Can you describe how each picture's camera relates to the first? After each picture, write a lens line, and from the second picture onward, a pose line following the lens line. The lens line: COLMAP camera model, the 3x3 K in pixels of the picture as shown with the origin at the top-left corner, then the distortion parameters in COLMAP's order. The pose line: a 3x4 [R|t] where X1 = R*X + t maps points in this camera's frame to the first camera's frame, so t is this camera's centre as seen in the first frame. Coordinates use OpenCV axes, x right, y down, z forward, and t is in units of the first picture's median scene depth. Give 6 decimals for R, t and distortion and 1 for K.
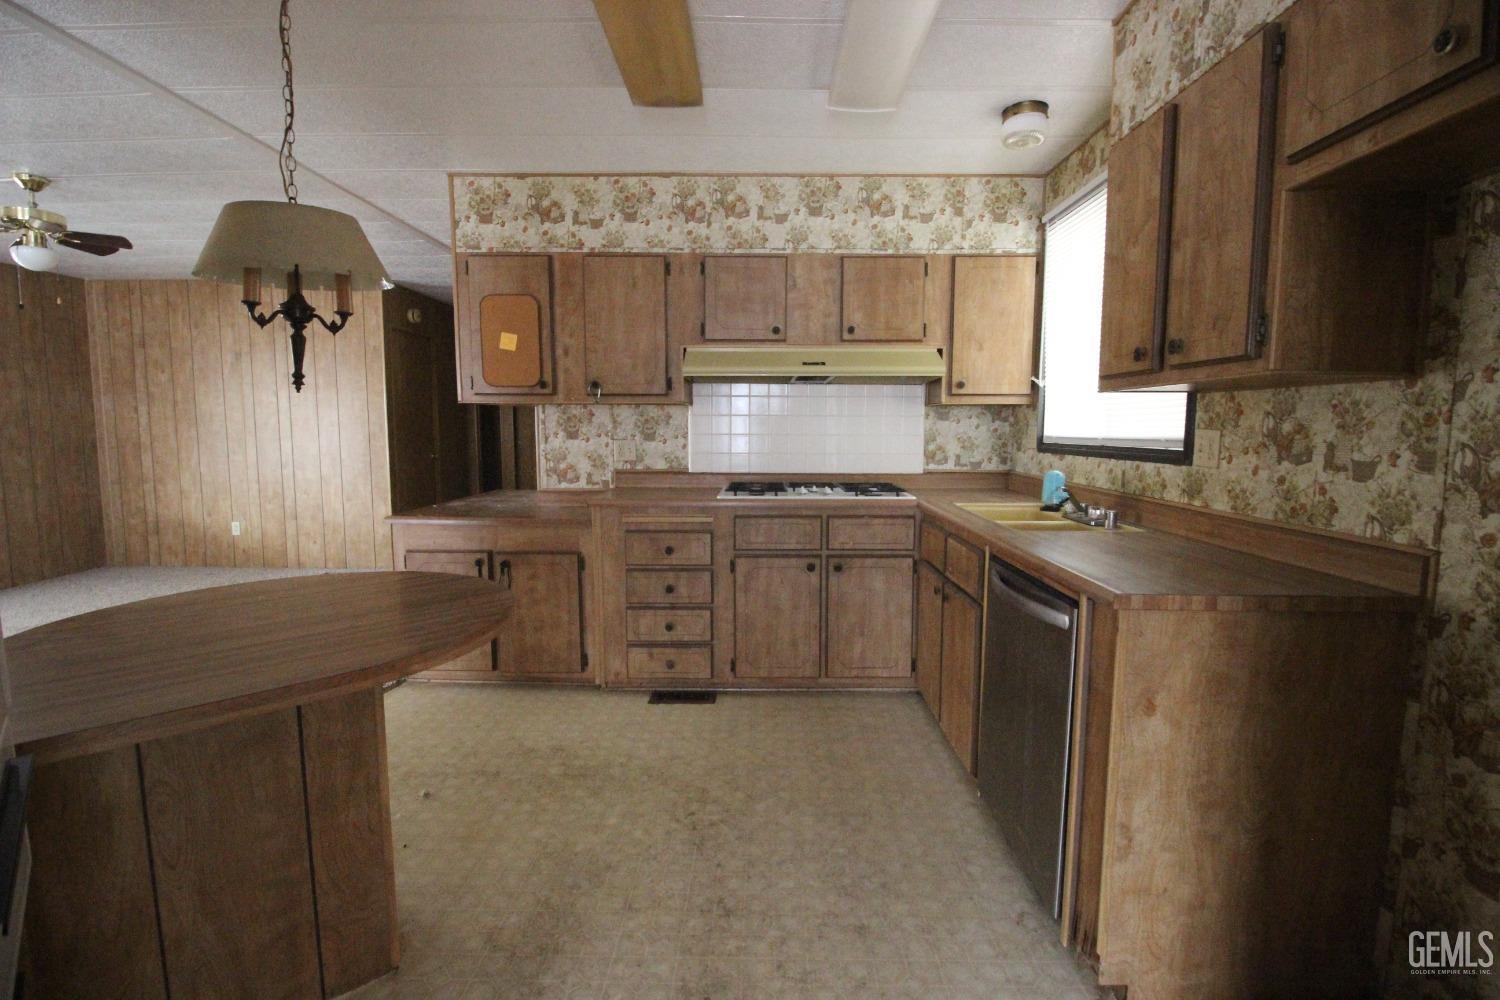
lens RADIAL K [[688.1, 0, 762.2], [0, 688.1, 499.1], [0, 0, 1]] dist [-0.001229, -0.010998]
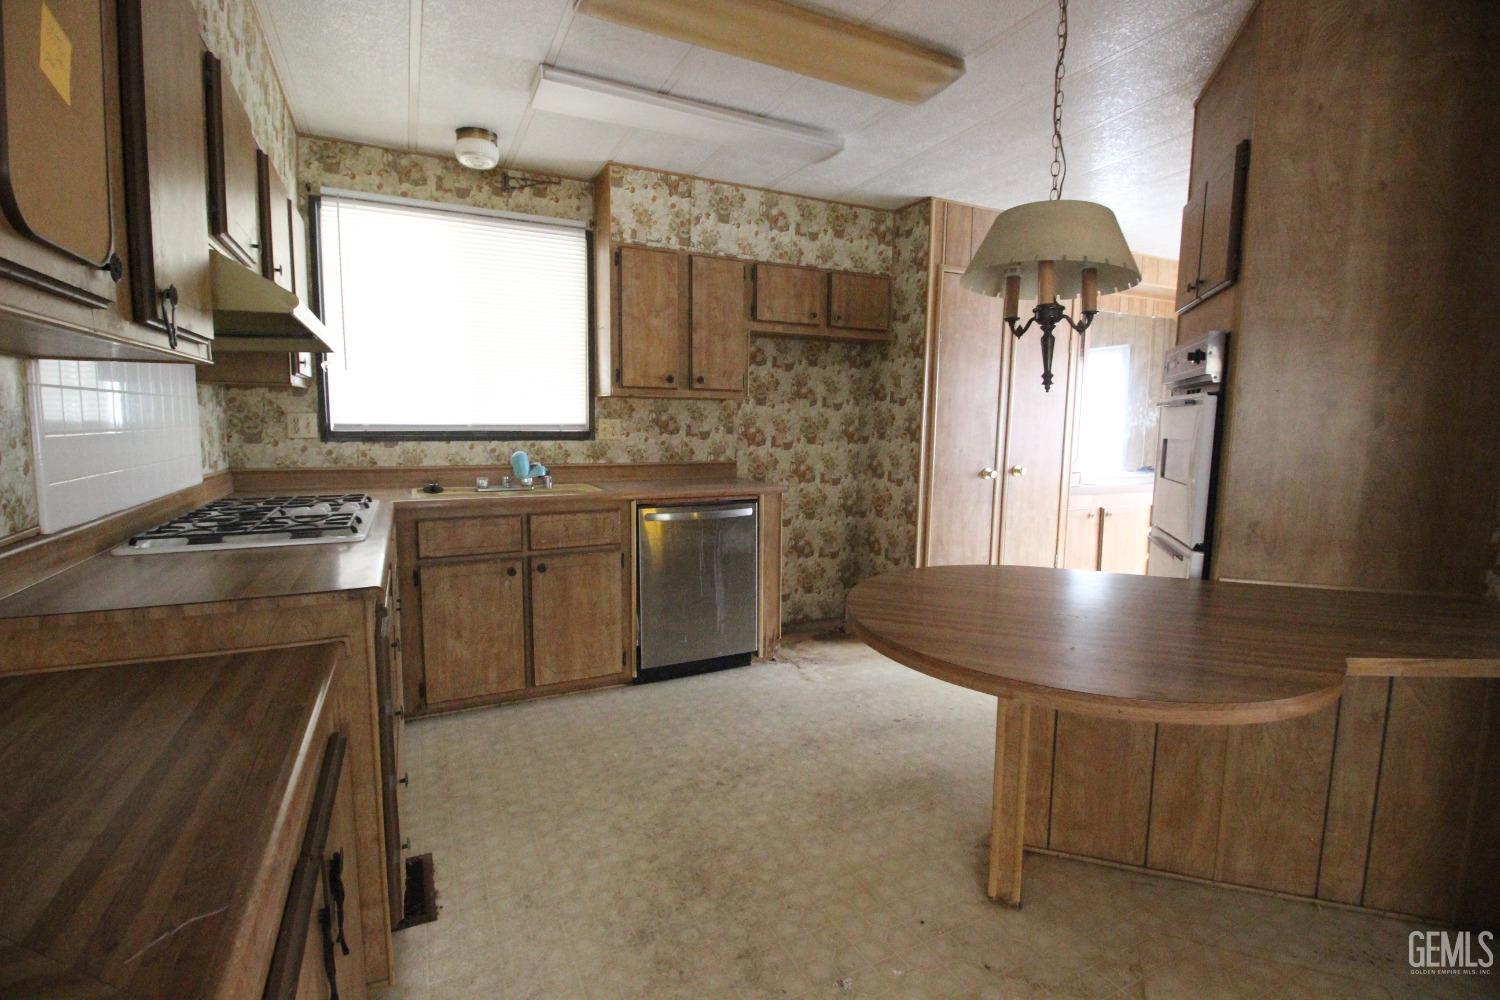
lens RADIAL K [[688.1, 0, 762.2], [0, 688.1, 499.1], [0, 0, 1]] dist [-0.001229, -0.010998]
pose [[-0.457062, -0.103534, 0.883388, -1.208279], [0.084731, 0.983616, 0.159121, -0.158639], [-0.885390, 0.147578, -0.440801, 1.589918]]
